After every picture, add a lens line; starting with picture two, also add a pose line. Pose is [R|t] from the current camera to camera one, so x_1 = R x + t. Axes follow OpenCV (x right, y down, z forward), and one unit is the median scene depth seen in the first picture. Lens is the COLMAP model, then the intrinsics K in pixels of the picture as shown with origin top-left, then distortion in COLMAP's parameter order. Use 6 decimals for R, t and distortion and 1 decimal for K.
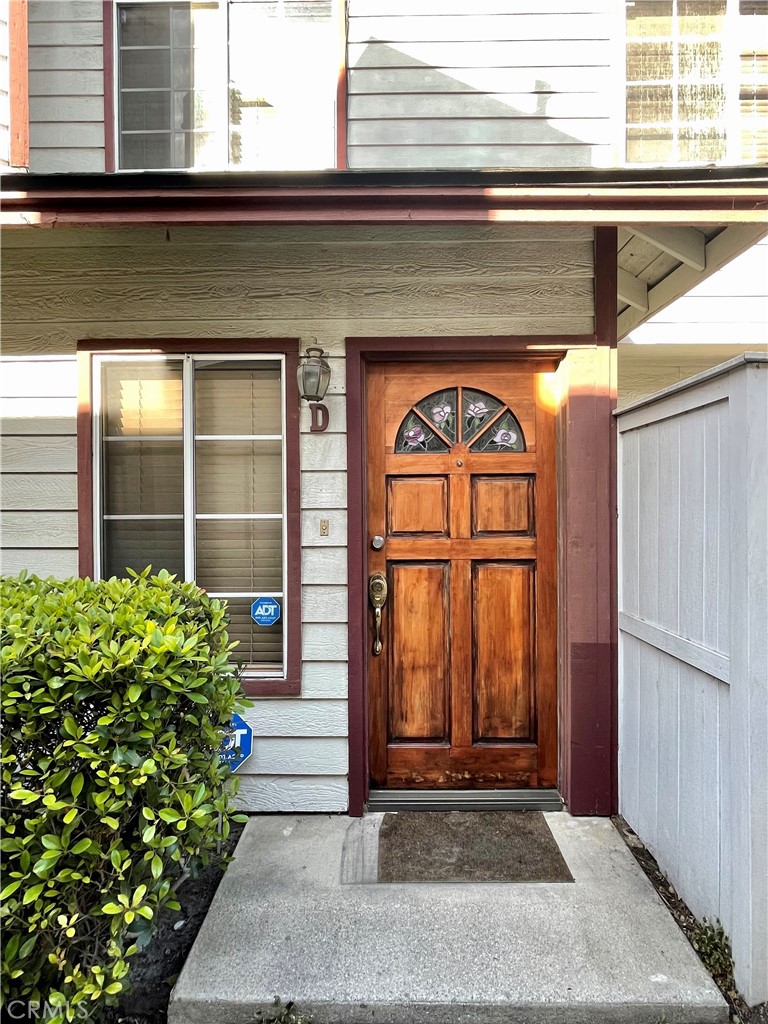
lens RADIAL K [[539.4, 0, 384.0], [0, 539.4, 512.0], [0, 0, 1]] dist [0.003397, -0.001915]
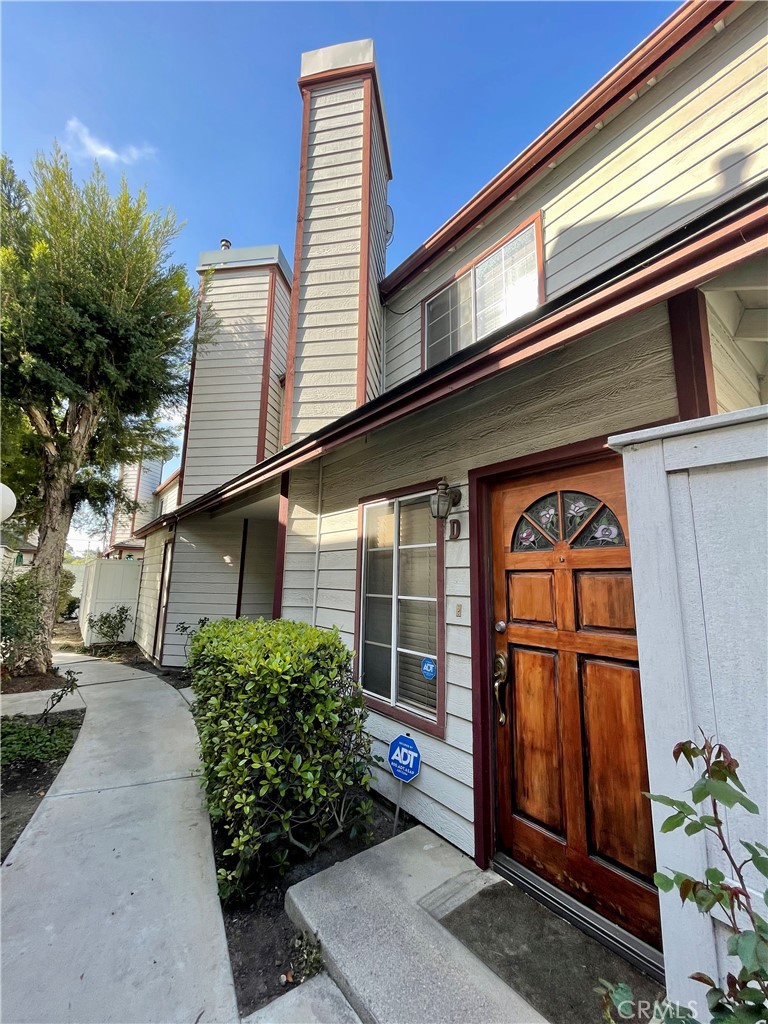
lens RADIAL K [[414.3, 0, 384.0], [0, 414.3, 512.0], [0, 0, 1]] dist [-0.000702, 0.000413]
pose [[0.614593, -0.113001, -0.780709, 0.584194], [-0.030038, 0.985617, -0.166306, -0.034195], [0.788273, 0.125661, 0.602358, 0.197327]]
